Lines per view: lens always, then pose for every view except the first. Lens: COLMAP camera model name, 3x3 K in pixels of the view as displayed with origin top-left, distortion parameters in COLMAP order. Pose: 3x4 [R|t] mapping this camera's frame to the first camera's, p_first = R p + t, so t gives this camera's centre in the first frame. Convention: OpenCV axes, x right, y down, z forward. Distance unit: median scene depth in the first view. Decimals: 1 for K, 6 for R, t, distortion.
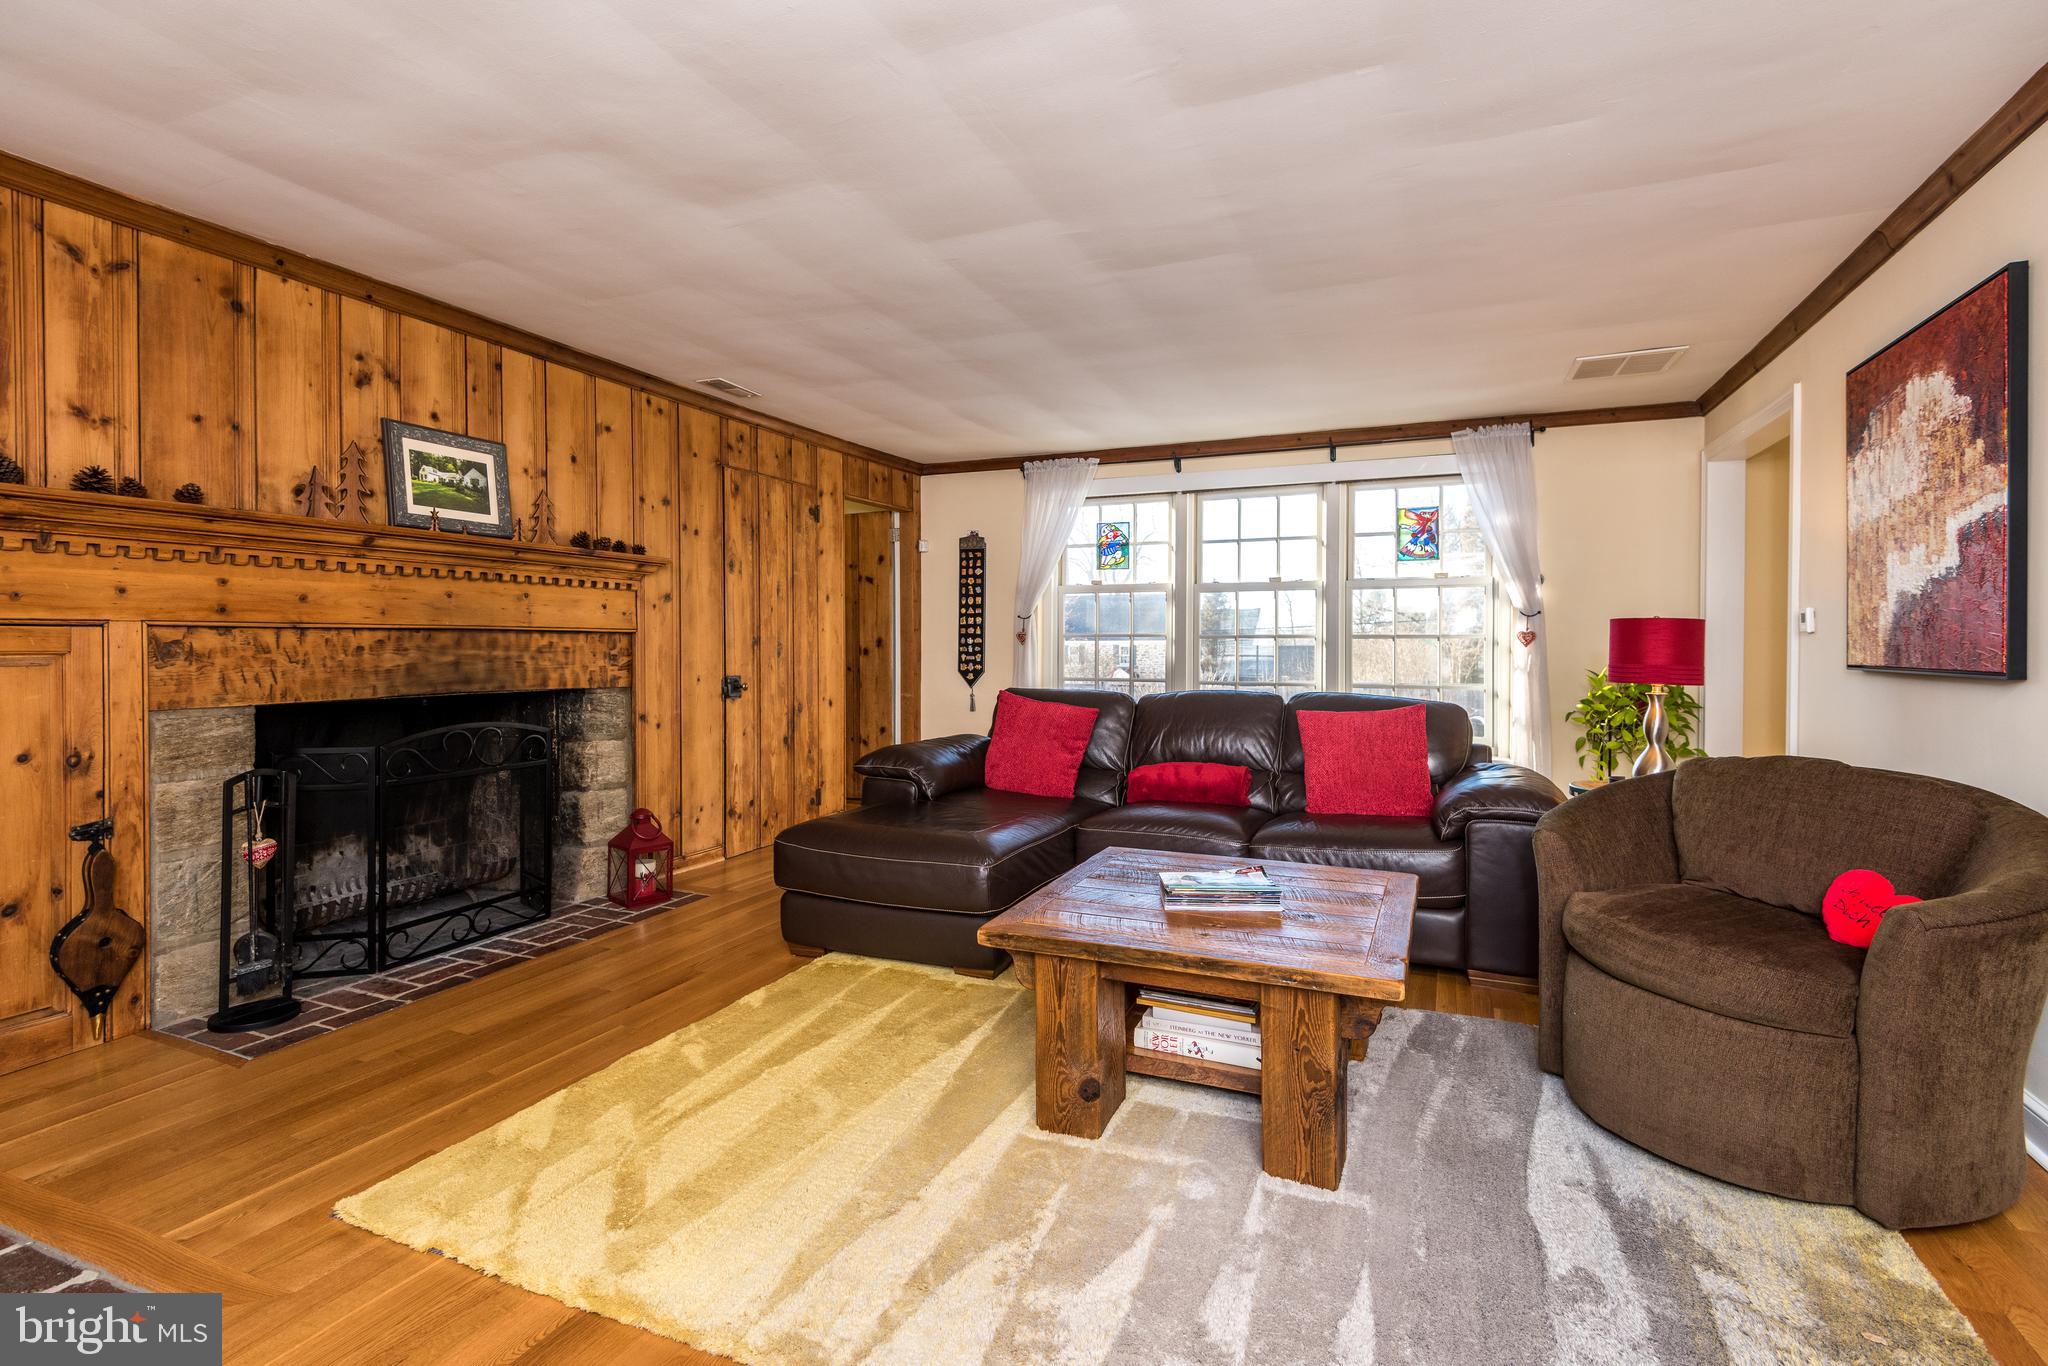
lens RADIAL K [[937.6, 0, 1099.2], [0, 937.6, 645.0], [0, 0, 1]] dist [-0.000730, -0.002680]
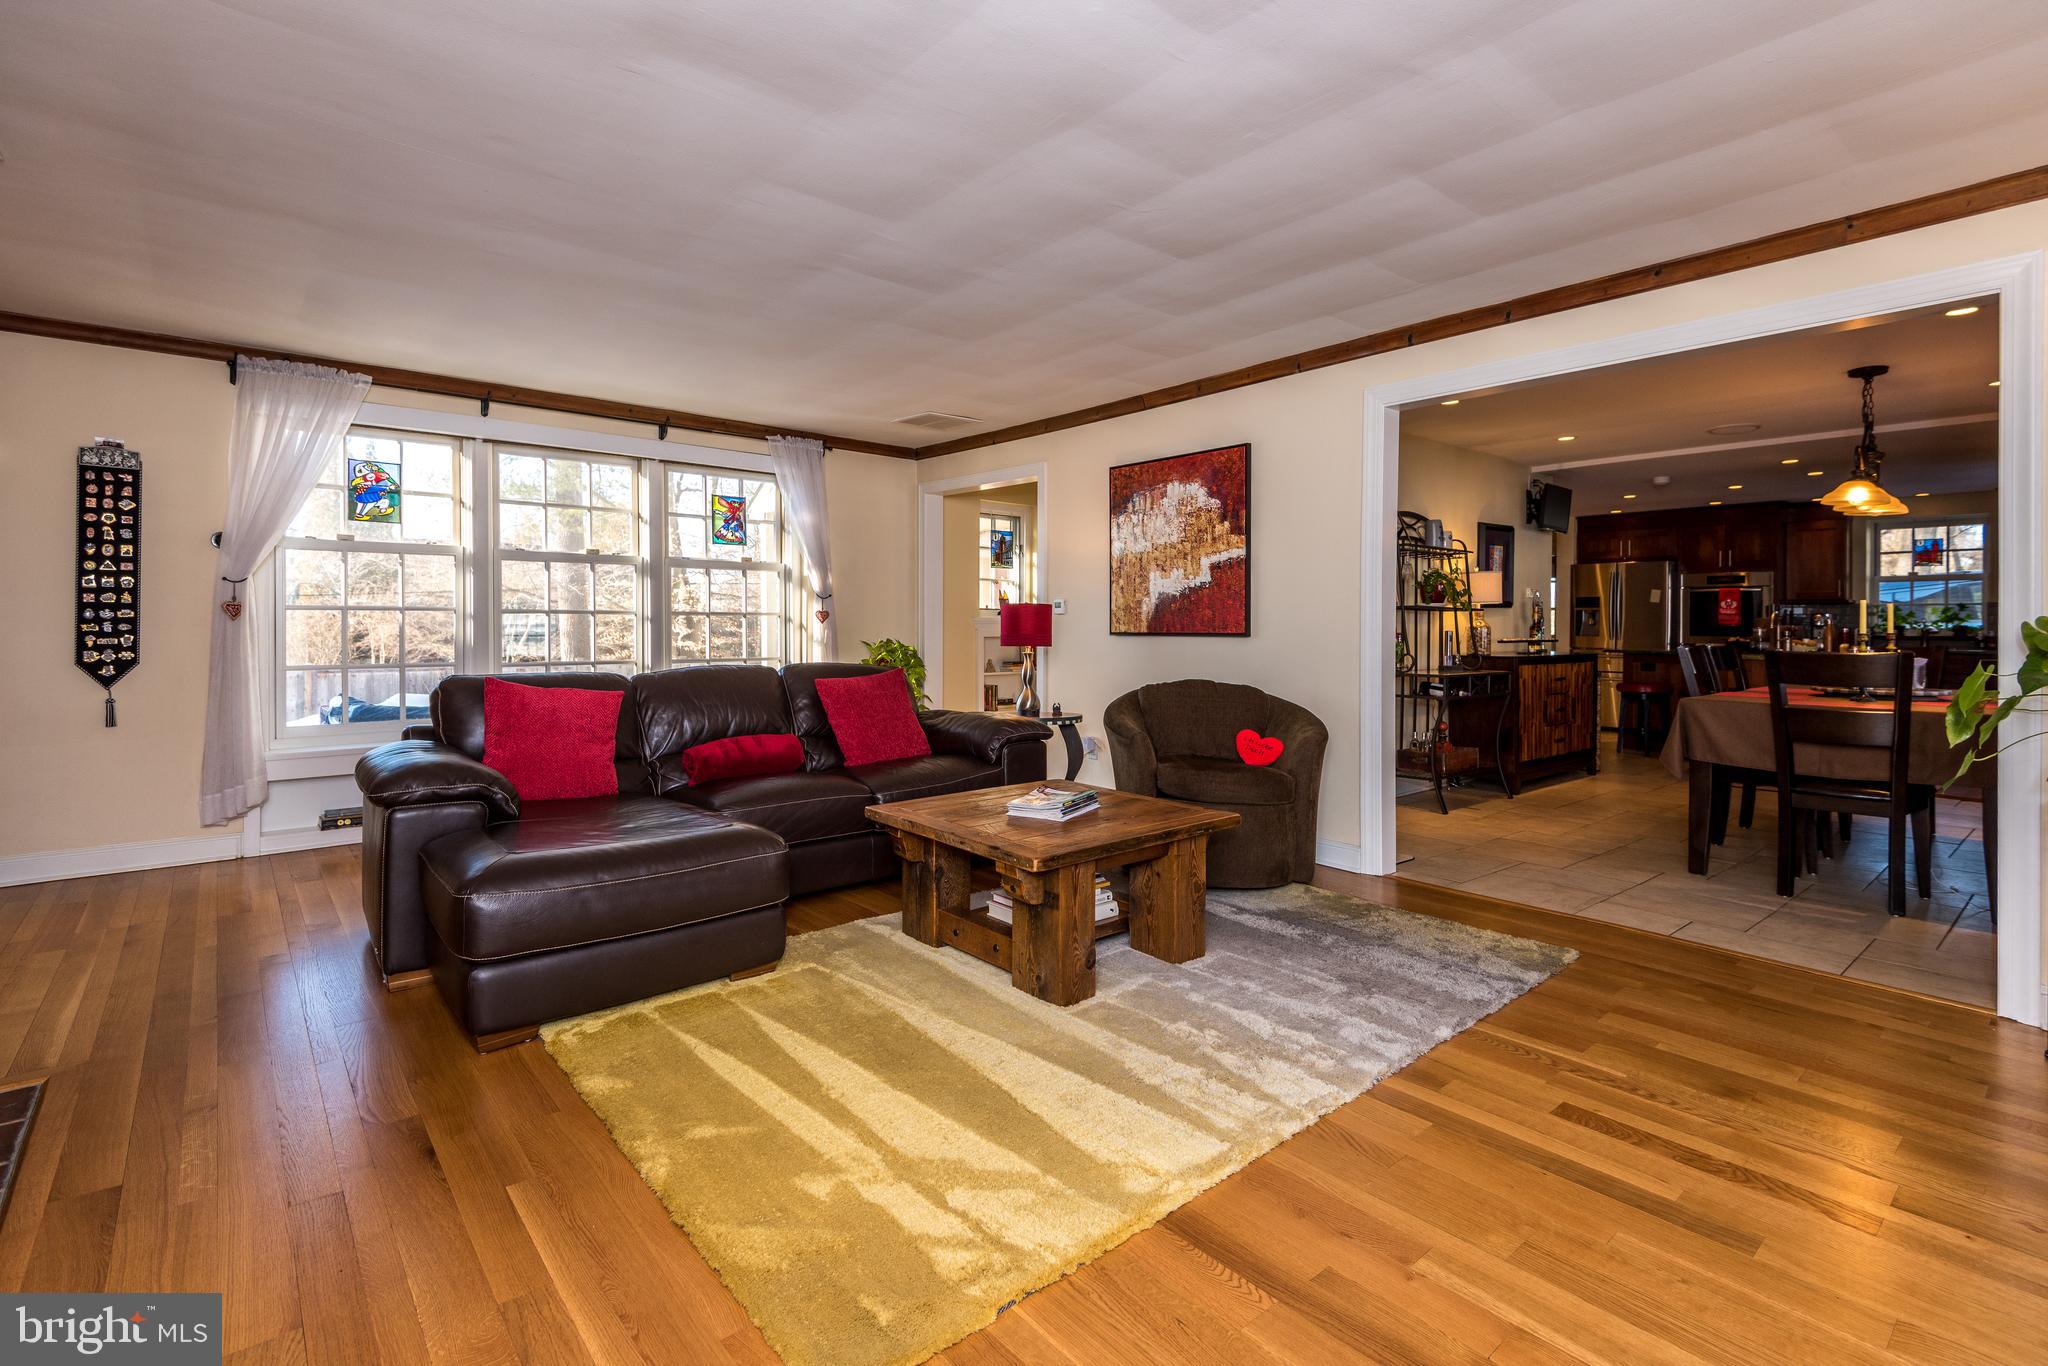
lens RADIAL K [[937.6, 0, 1059.3], [0, 937.6, 598.2], [0, 0, 1]] dist [-0.000730, -0.002680]
pose [[0.441919, 0.026244, 0.896671, -0.463841], [0.001305, 0.999552, -0.029899, 0.005054], [-0.897054, 0.014383, 0.441687, 0.175555]]
